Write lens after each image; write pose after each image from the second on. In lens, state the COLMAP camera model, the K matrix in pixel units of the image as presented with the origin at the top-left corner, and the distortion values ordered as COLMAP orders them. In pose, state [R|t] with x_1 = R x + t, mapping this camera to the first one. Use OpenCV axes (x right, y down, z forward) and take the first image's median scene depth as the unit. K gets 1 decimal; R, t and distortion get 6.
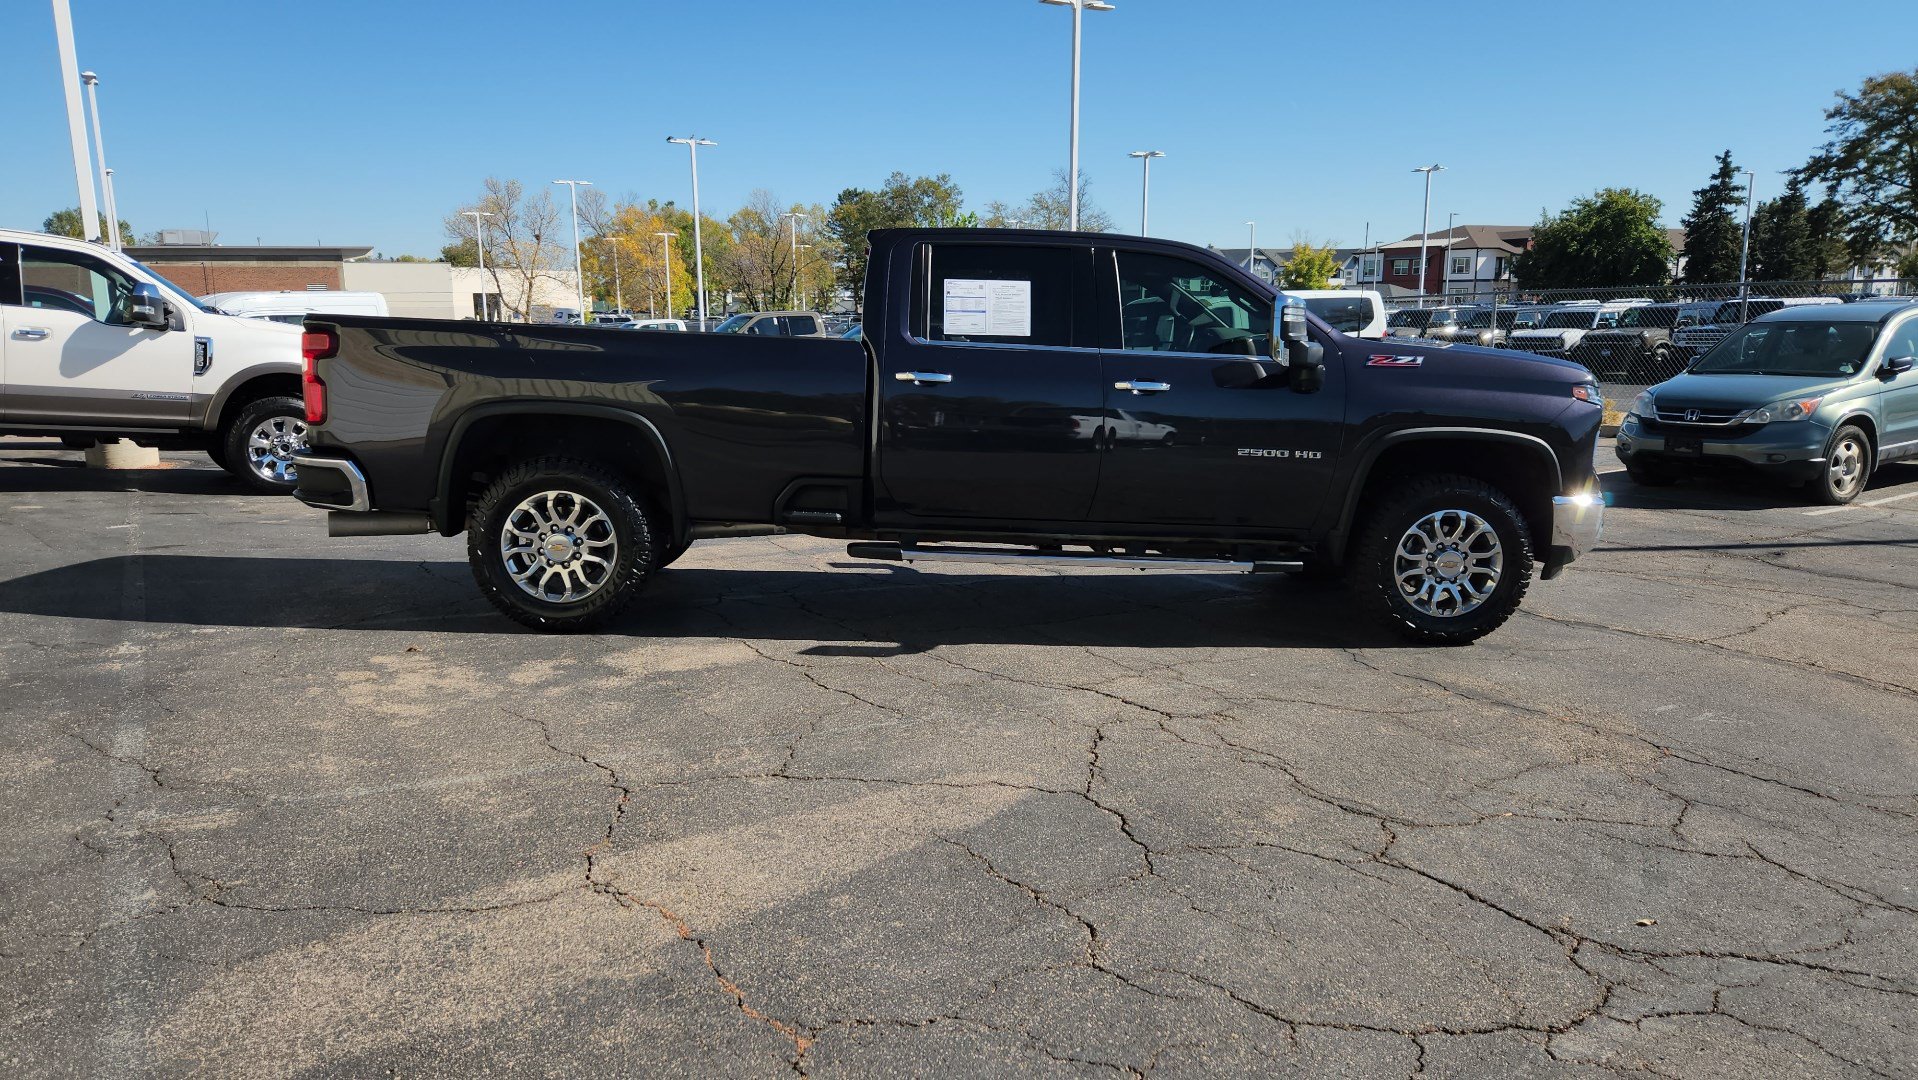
lens RADIAL K [[1281.6, 0, 950.1], [0, 1281.6, 546.2], [0, 0, 1]] dist [0.073371, -0.059570]
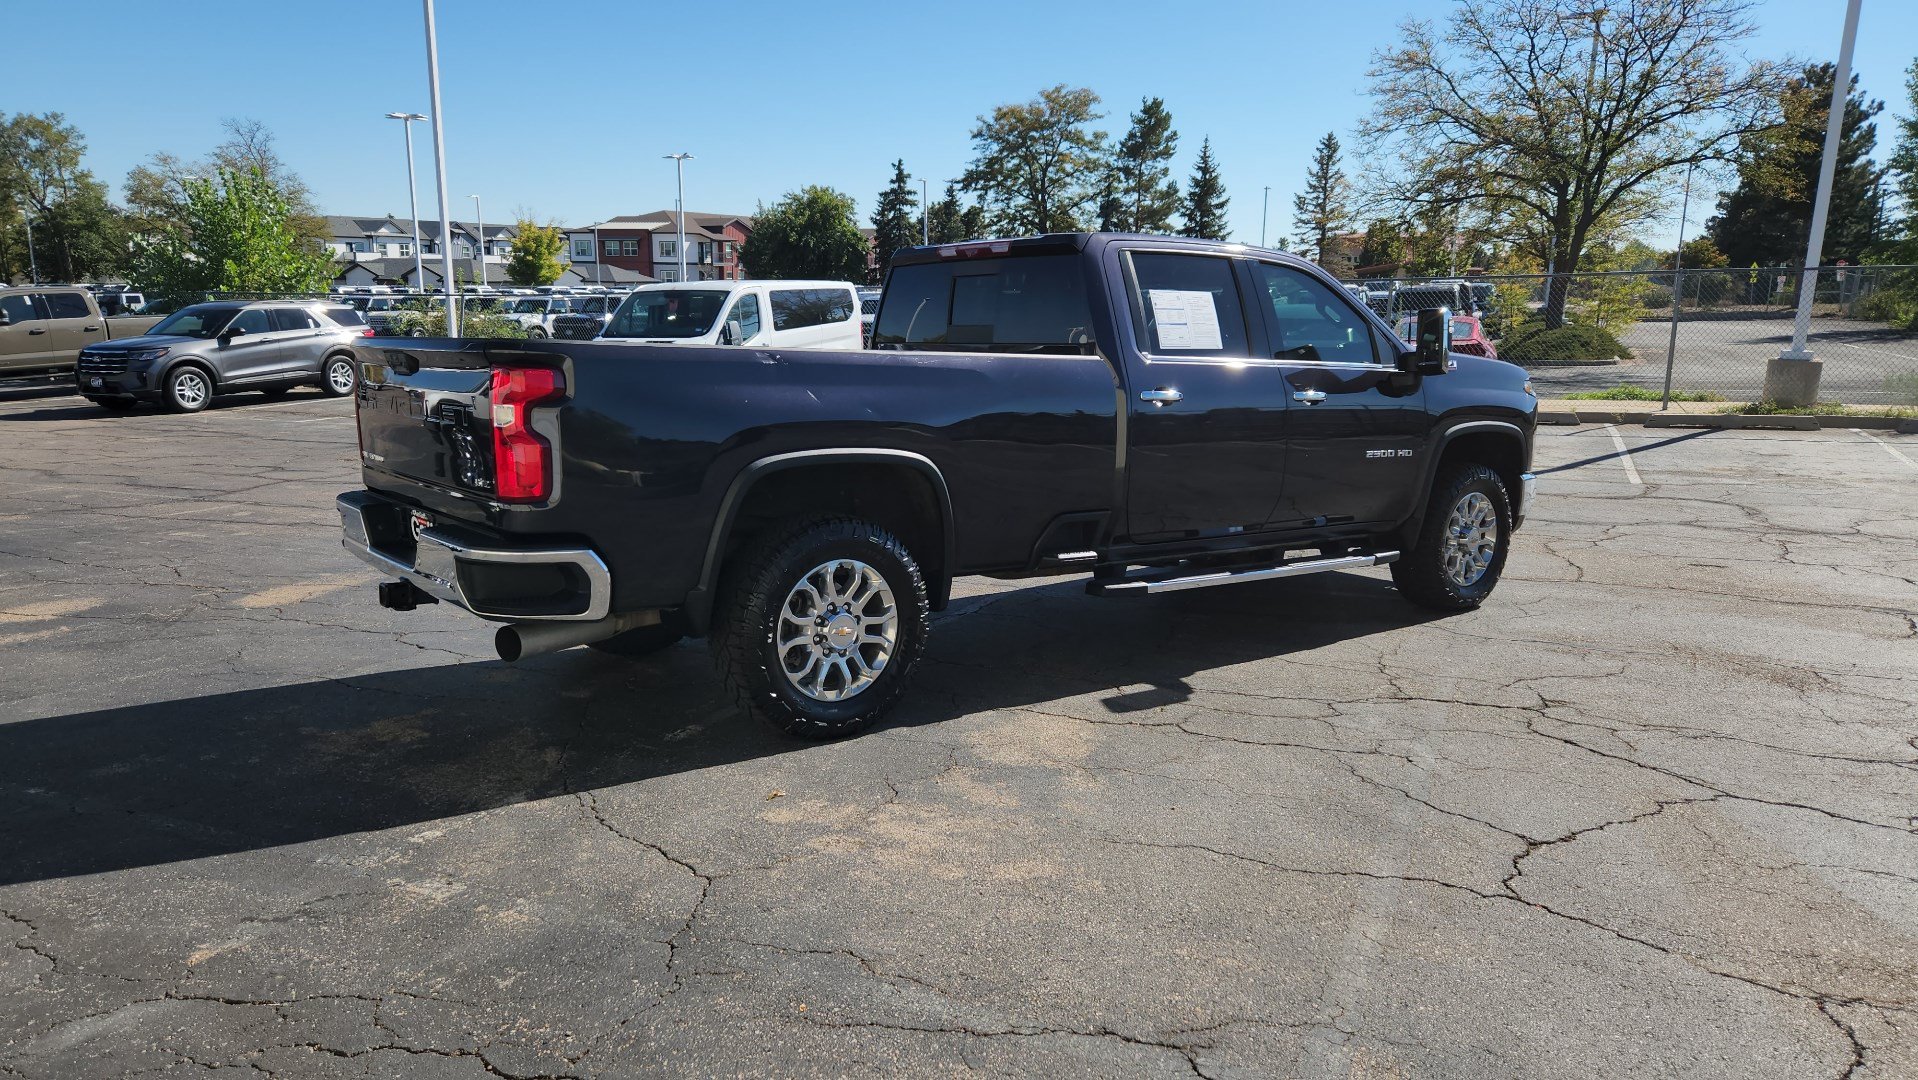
lens RADIAL K [[1281.6, 0, 930.7], [0, 1281.6, 544.7], [0, 0, 1]] dist [0.073371, -0.059570]
pose [[0.828095, -0.101595, 0.551306, -0.654950], [0.092805, 0.994716, 0.043909, -0.077500], [-0.552853, 0.014803, 0.833147, 0.303083]]
